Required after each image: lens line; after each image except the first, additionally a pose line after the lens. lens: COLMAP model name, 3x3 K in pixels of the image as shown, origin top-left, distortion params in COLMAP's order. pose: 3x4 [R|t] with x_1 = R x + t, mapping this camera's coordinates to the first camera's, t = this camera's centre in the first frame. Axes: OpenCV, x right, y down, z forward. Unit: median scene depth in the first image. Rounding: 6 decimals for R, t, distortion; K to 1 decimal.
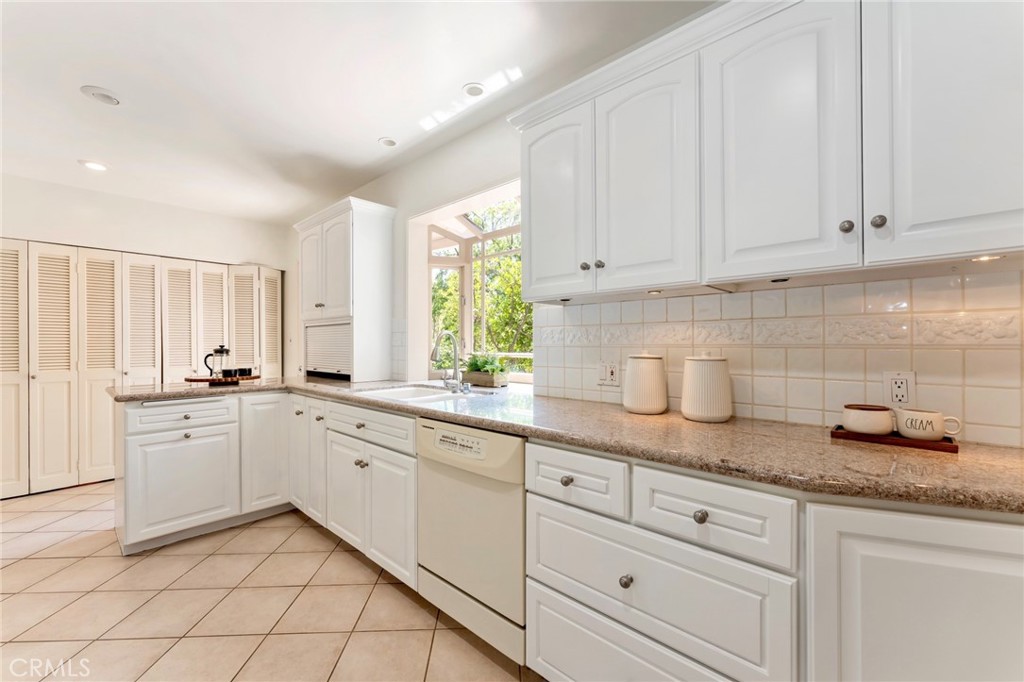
lens RADIAL K [[420.5, 0, 507.2], [0, 420.5, 341.2], [0, 0, 1]] dist [0.003742, 0.000430]
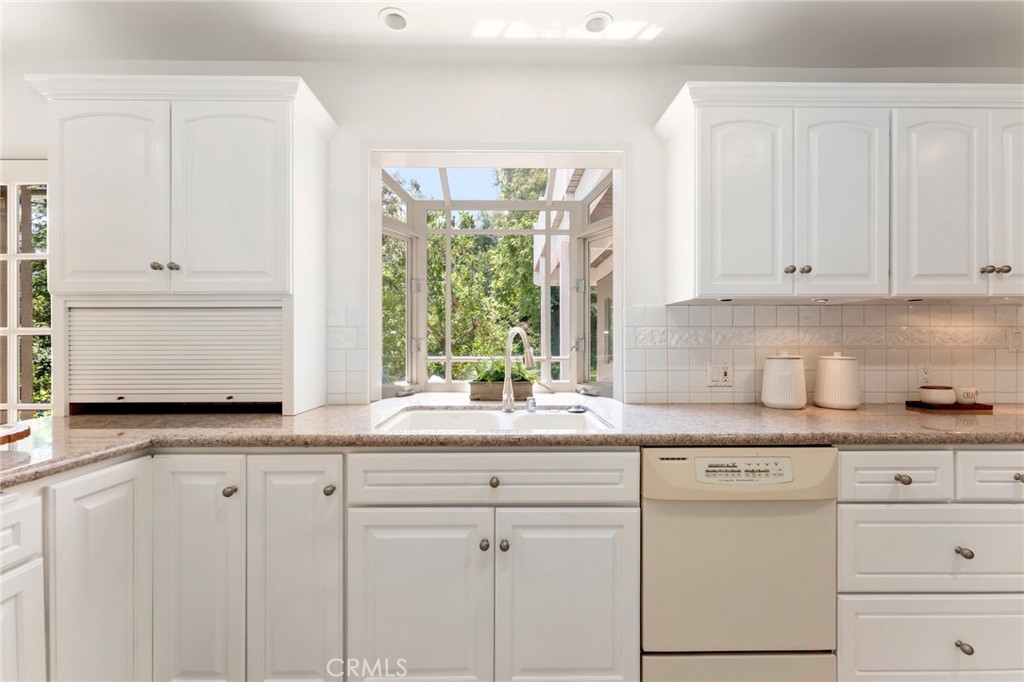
lens RADIAL K [[420.5, 0, 482.5], [0, 420.5, 344.5], [0, 0, 1]] dist [0.003742, 0.000430]
pose [[0.717598, 0.001430, 0.696456, -0.753808], [-0.005116, 0.999982, 0.003218, 0.002467], [-0.696439, -0.005872, 0.717592, 0.561619]]
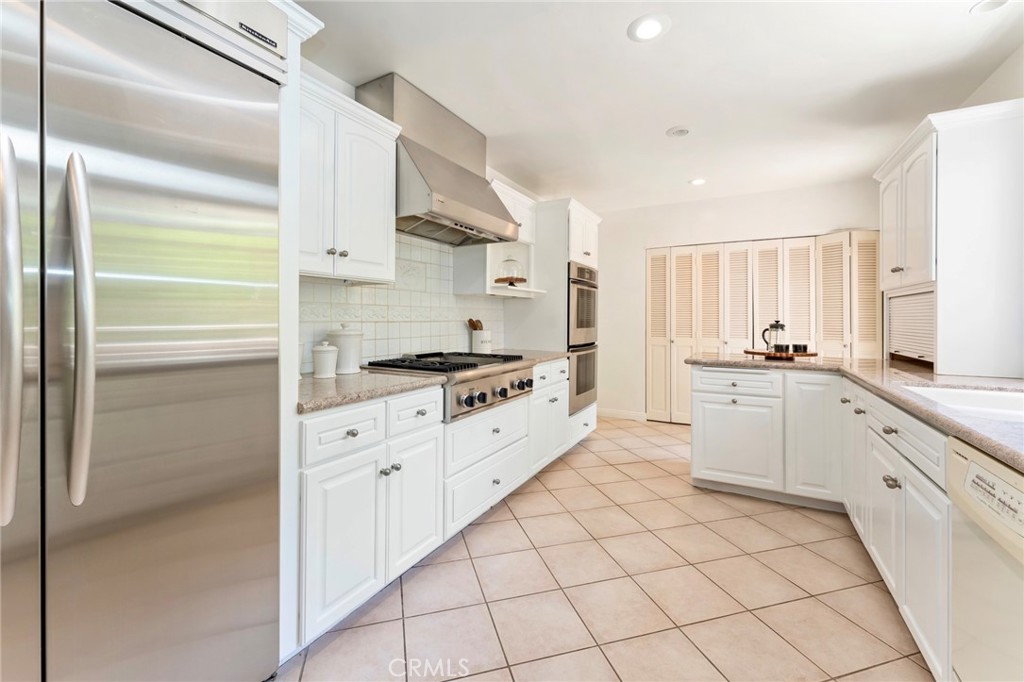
lens RADIAL K [[420.5, 0, 496.4], [0, 420.5, 315.3], [0, 0, 1]] dist [0.003742, 0.000430]
pose [[0.224636, -0.004601, -0.974432, 0.213433], [0.004966, 0.999981, -0.003577, -0.002953], [0.974430, -0.004035, 0.224655, 0.152130]]
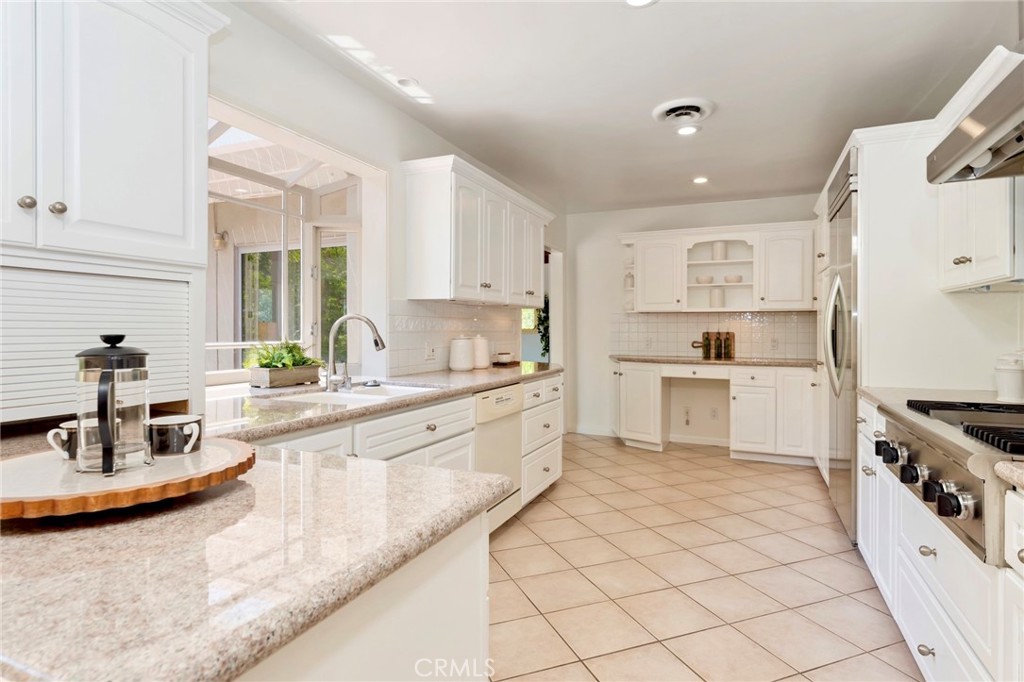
lens RADIAL K [[548.9, 0, 528.5], [0, 548.9, 330.7], [0, 0, 1]] dist [0.001607, 0.001318]
pose [[-0.359757, 0.001667, 0.933044, -1.378161], [-0.004522, 0.999984, -0.003530, 0.010567], [-0.933035, -0.005489, -0.359744, 1.159984]]
